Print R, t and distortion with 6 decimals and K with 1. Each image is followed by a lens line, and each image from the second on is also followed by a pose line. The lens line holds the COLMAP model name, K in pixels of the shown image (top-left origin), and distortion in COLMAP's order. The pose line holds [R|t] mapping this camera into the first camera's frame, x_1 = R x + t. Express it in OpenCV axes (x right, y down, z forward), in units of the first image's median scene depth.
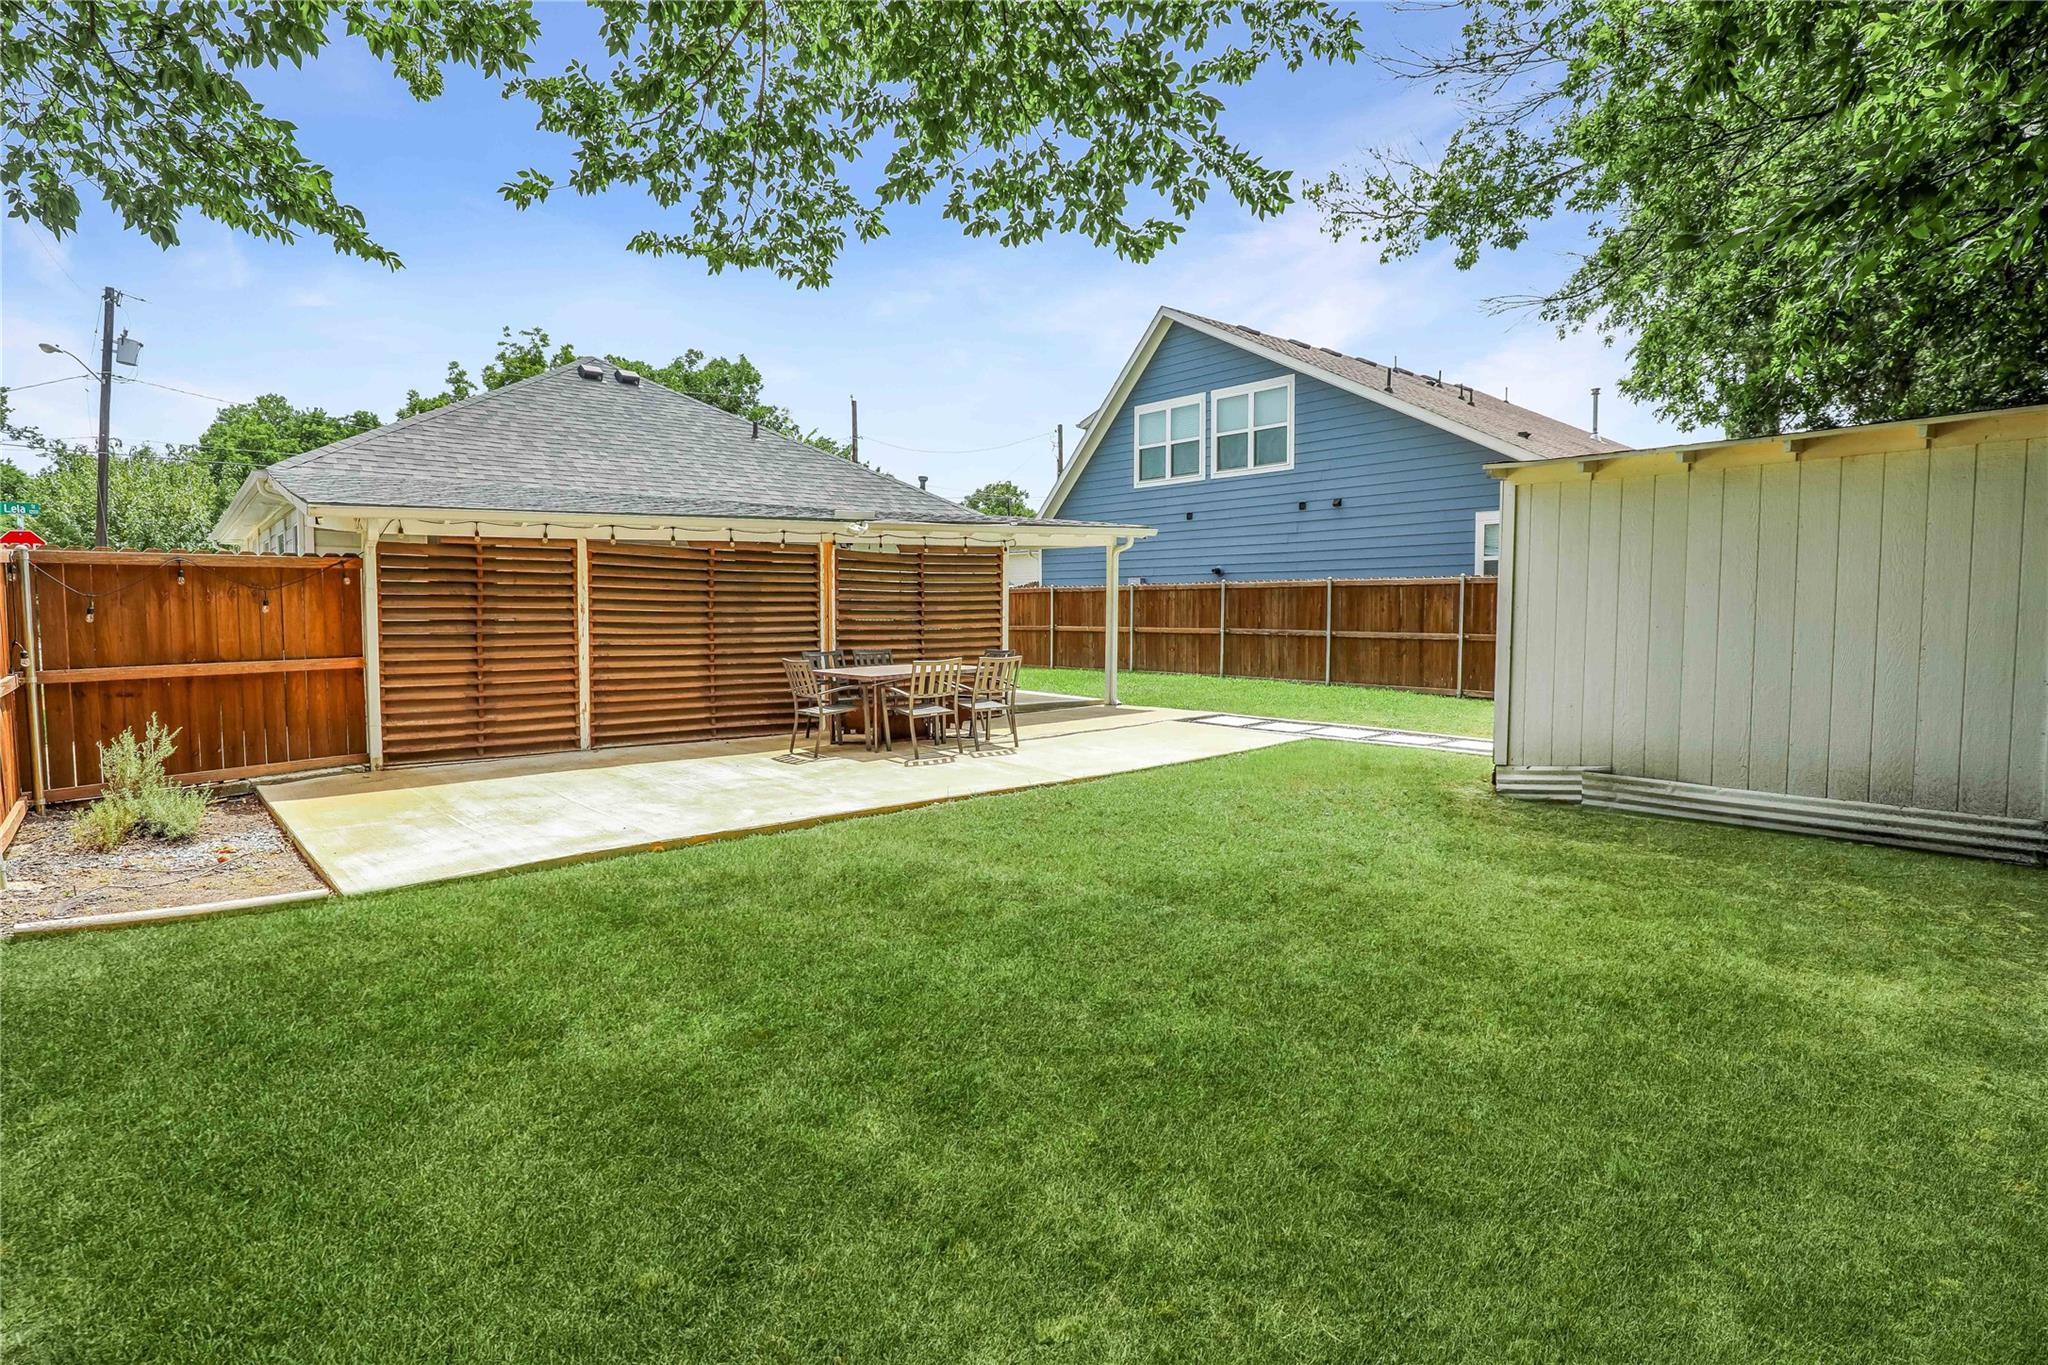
lens RADIAL K [[1067.2, 0, 1028.1], [0, 1067.2, 666.2], [0, 0, 1]] dist [-0.002493, -0.003218]
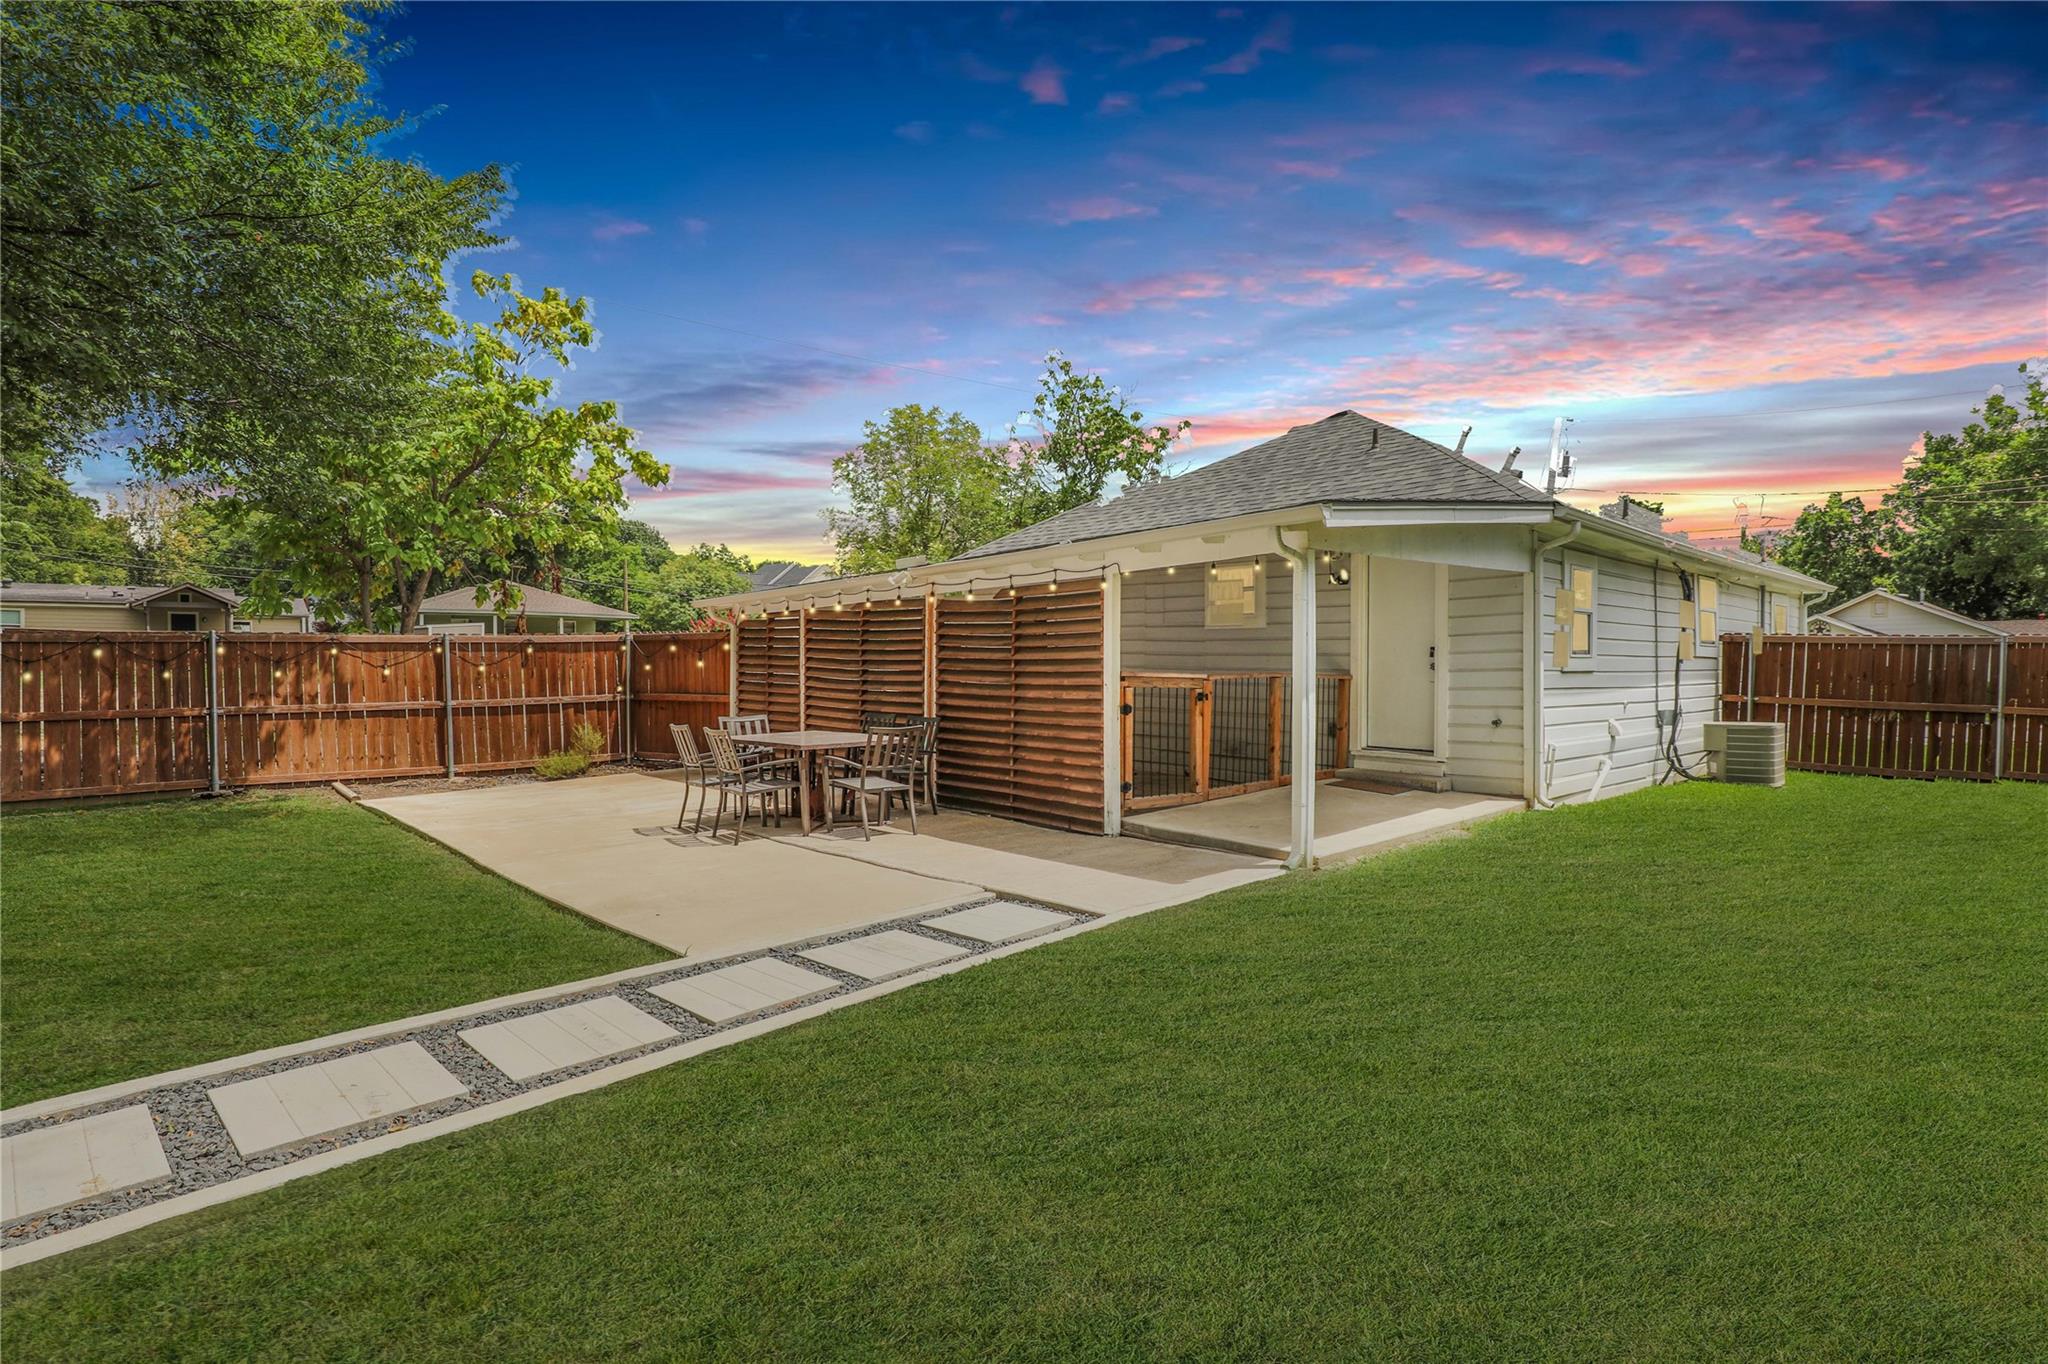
lens RADIAL K [[989.9, 0, 1019.5], [0, 989.9, 691.2], [0, 0, 1]] dist [-0.002422, 0.000239]
pose [[0.033364, 0.029827, -0.998998, 0.653329], [-0.063865, 0.997575, 0.027651, -0.062413], [0.997401, 0.062879, 0.035188, 1.052138]]
